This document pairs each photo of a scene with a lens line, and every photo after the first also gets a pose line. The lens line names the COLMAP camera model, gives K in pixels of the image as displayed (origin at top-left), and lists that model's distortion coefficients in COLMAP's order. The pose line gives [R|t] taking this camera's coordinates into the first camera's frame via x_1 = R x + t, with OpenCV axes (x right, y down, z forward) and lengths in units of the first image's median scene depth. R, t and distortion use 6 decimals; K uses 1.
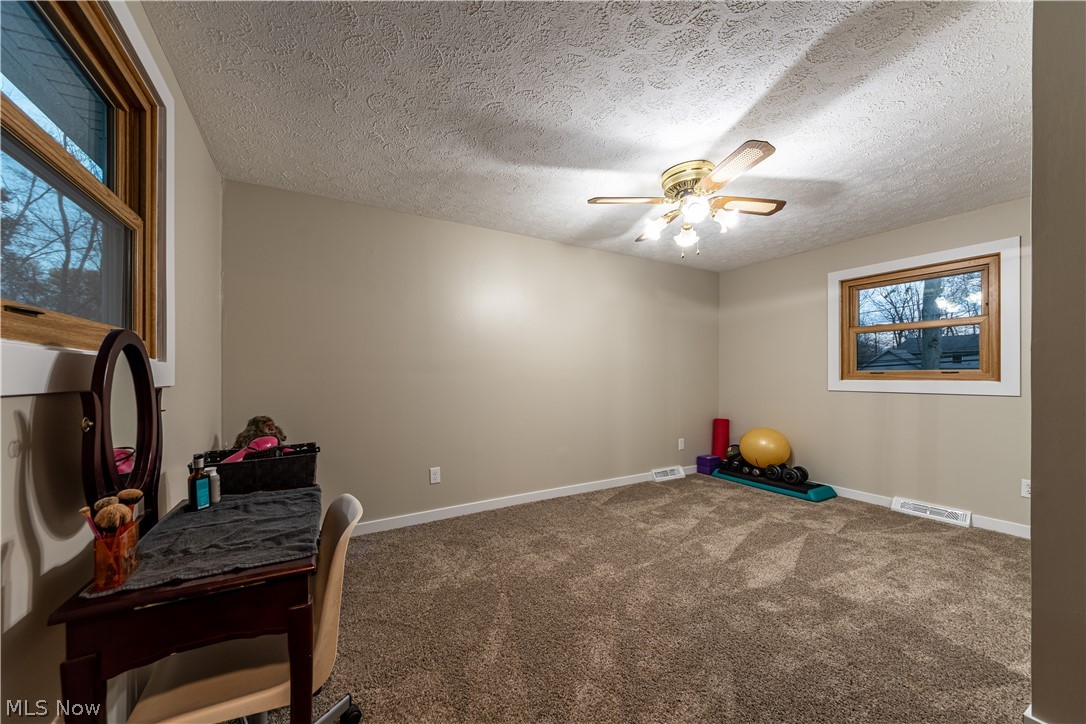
lens RADIAL K [[390.3, 0, 542.9], [0, 390.3, 374.0], [0, 0, 1]] dist [-0.000454, -0.000067]
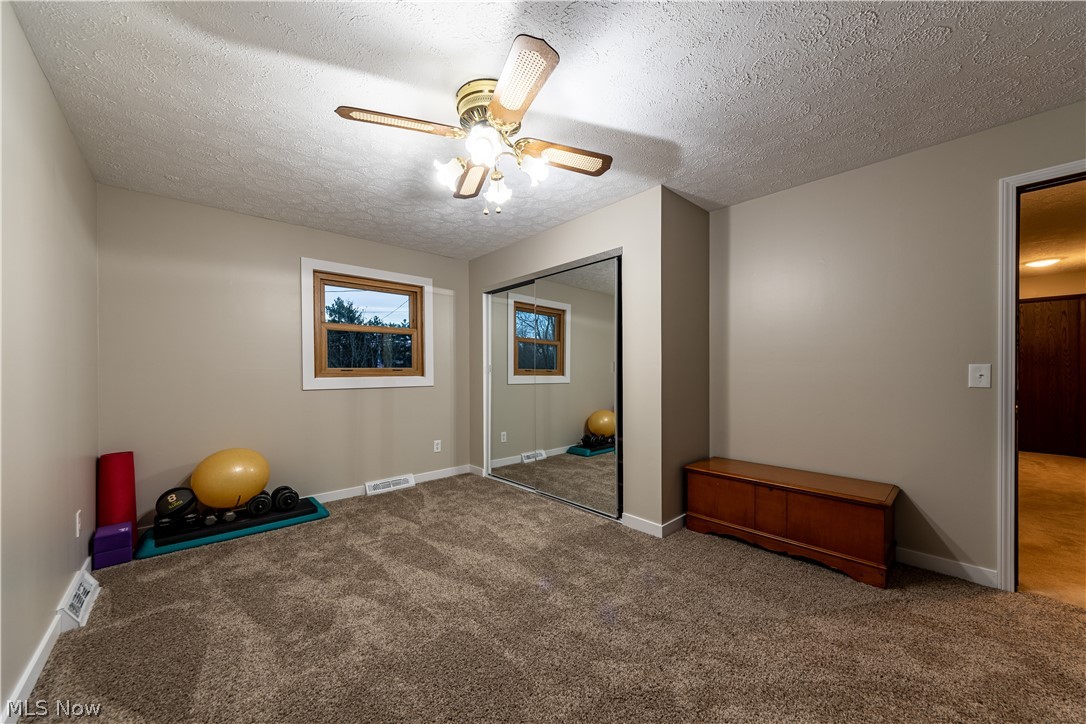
lens RADIAL K [[390.3, 0, 542.9], [0, 390.3, 374.0], [0, 0, 1]] dist [-0.000454, -0.000067]
pose [[-0.194264, -0.007254, 0.980922, -0.278118], [0.001135, 0.999970, 0.007620, -0.000135], [-0.980949, 0.002594, -0.194250, 0.745555]]
